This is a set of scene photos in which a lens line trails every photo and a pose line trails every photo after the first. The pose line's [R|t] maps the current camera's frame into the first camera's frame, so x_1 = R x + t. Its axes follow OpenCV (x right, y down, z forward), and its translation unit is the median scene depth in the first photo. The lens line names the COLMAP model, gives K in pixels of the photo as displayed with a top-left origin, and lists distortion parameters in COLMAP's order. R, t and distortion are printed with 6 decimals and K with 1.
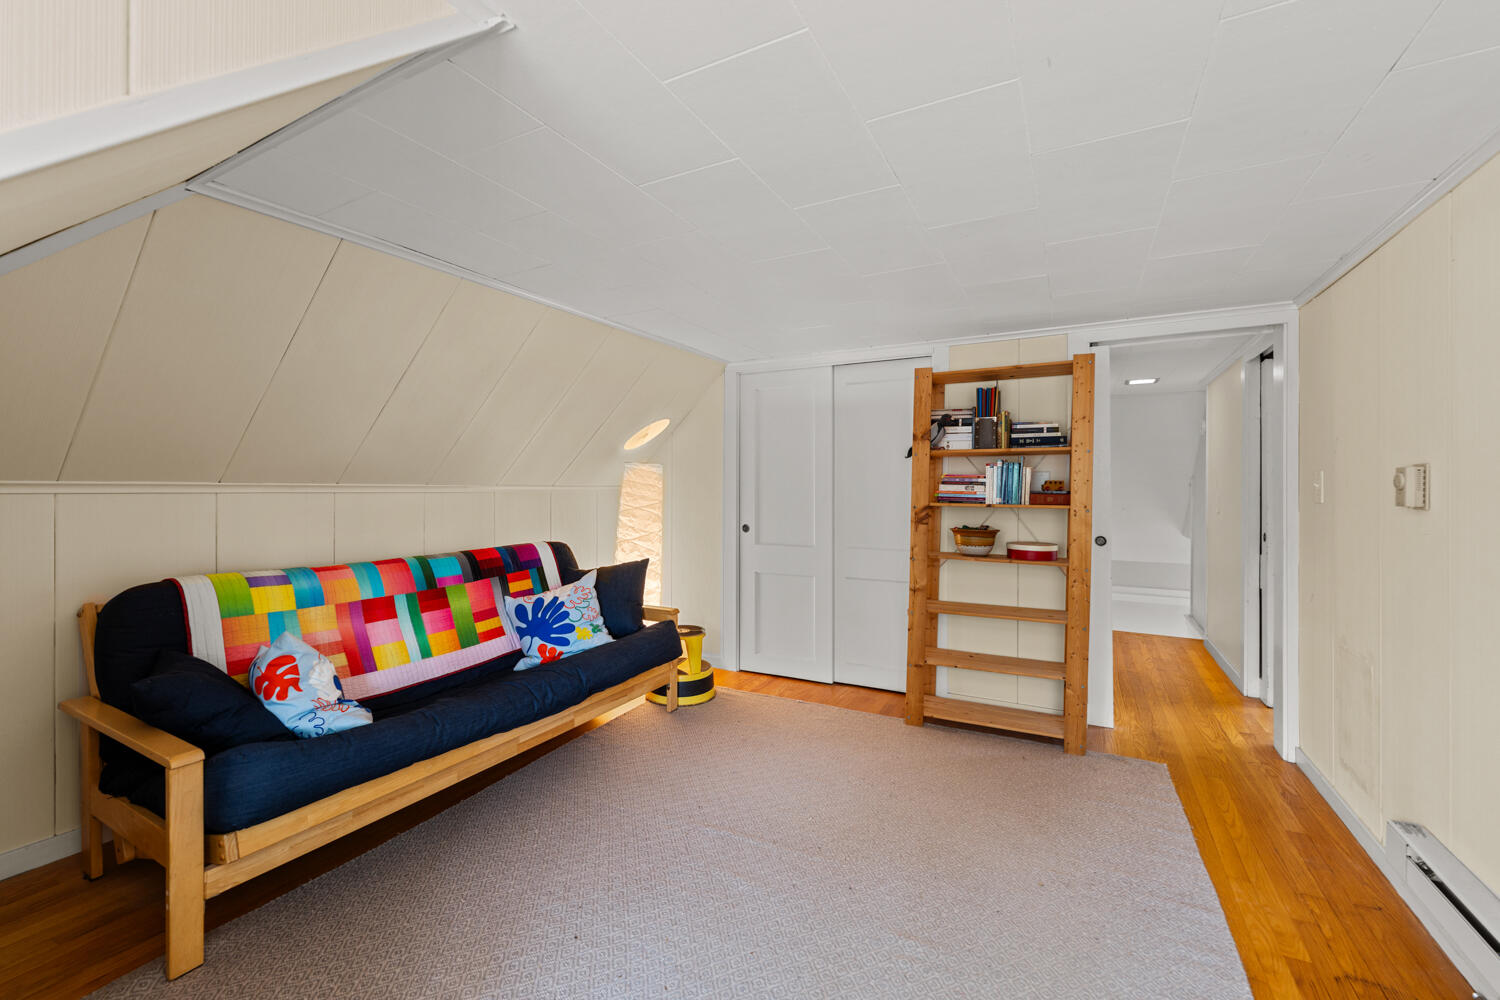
lens RADIAL K [[618.8, 0, 736.8], [0, 618.8, 504.6], [0, 0, 1]] dist [0.001143, 0.000234]
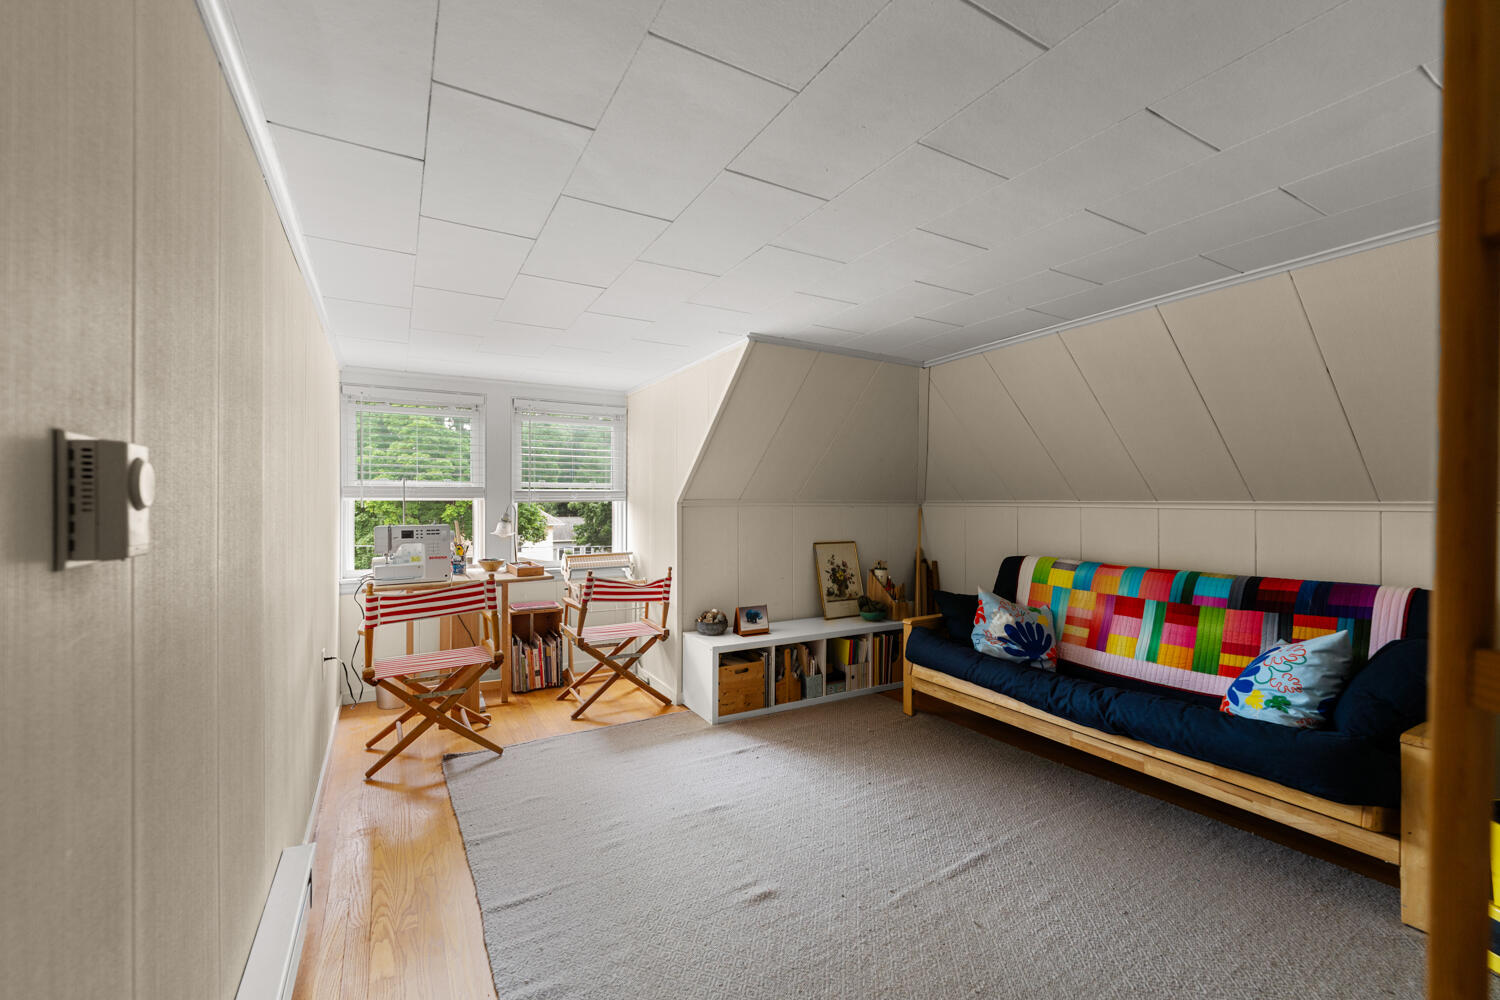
lens RADIAL K [[618.8, 0, 736.8], [0, 618.8, 504.6], [0, 0, 1]] dist [0.001143, 0.000234]
pose [[-0.530998, 0.004999, -0.847358, 0.835403], [-0.020939, 0.999600, 0.019019, -0.034044], [0.847114, 0.027842, -0.530681, 0.995598]]
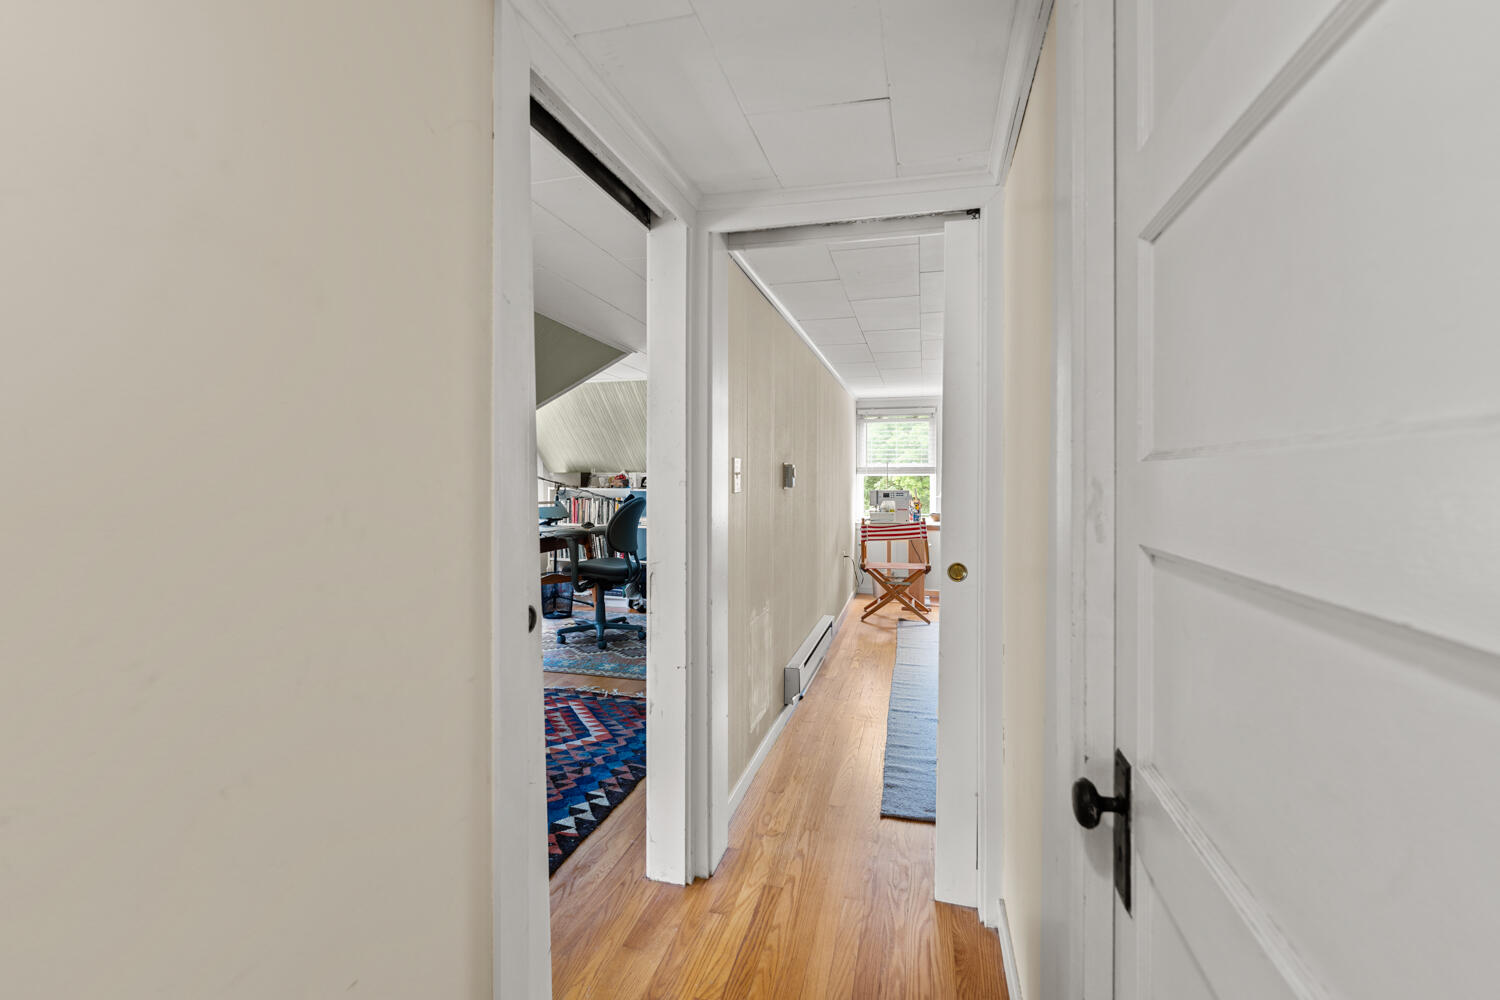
lens RADIAL K [[622.1, 0, 757.2], [0, 622.1, 477.1], [0, 0, 1]] dist [0.000311, -0.000043]
pose [[-0.969819, -0.000350, -0.243825, 1.153287], [-0.006916, 0.999636, 0.026071, -0.057163], [0.243727, 0.026971, -0.969469, 1.924818]]
